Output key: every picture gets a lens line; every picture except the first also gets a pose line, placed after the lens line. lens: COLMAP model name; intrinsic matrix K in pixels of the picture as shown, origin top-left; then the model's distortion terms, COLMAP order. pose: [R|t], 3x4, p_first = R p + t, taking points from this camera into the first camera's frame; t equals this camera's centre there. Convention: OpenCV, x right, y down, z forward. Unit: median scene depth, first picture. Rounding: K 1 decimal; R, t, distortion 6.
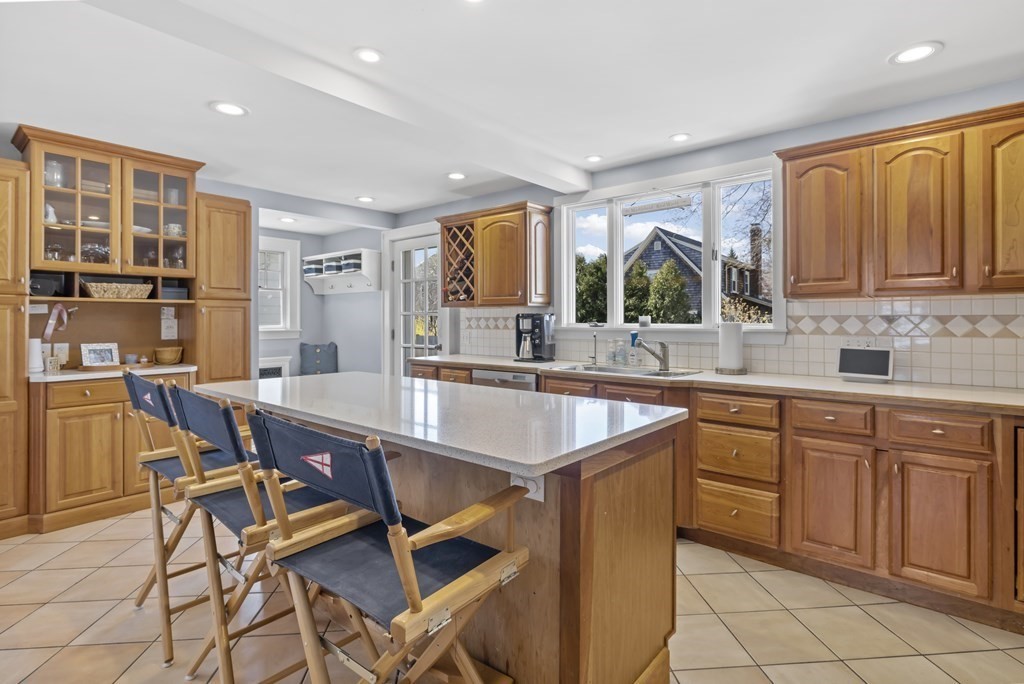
lens RADIAL K [[491.6, 0, 550.0], [0, 491.6, 320.1], [0, 0, 1]] dist [-0.001241, -0.000011]
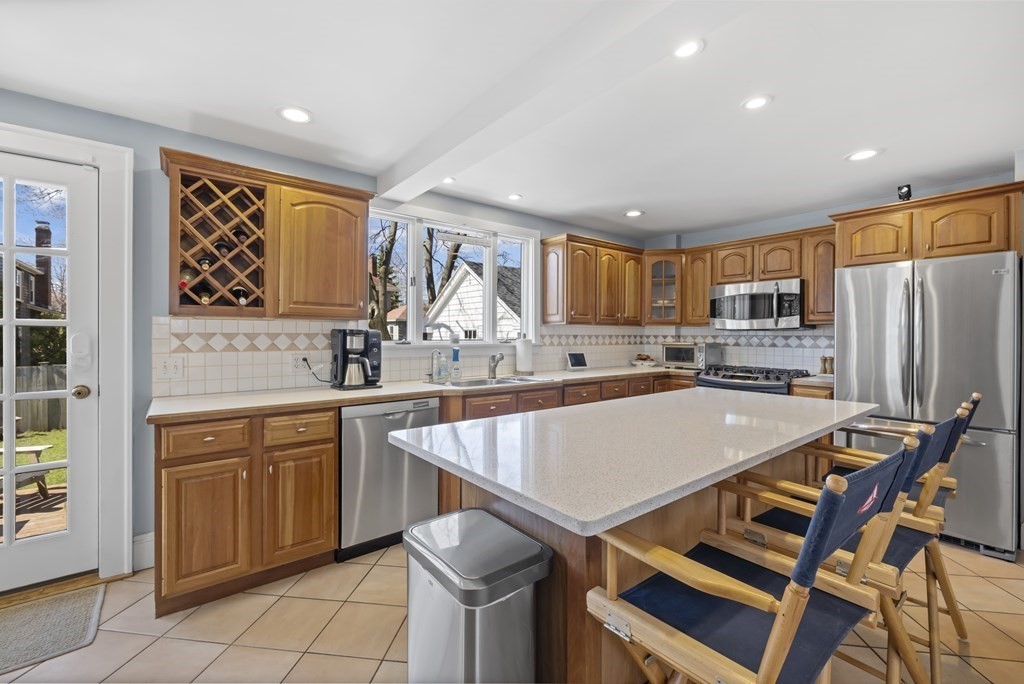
lens RADIAL K [[435.8, 0, 513.2], [0, 435.8, 336.8], [0, 0, 1]] dist [0.002117, -0.001613]
pose [[0.235726, 0.002277, 0.971817, -0.641309], [0.000166, 0.999997, -0.002383, 0.000607], [-0.971820, 0.000723, 0.235725, 0.547540]]
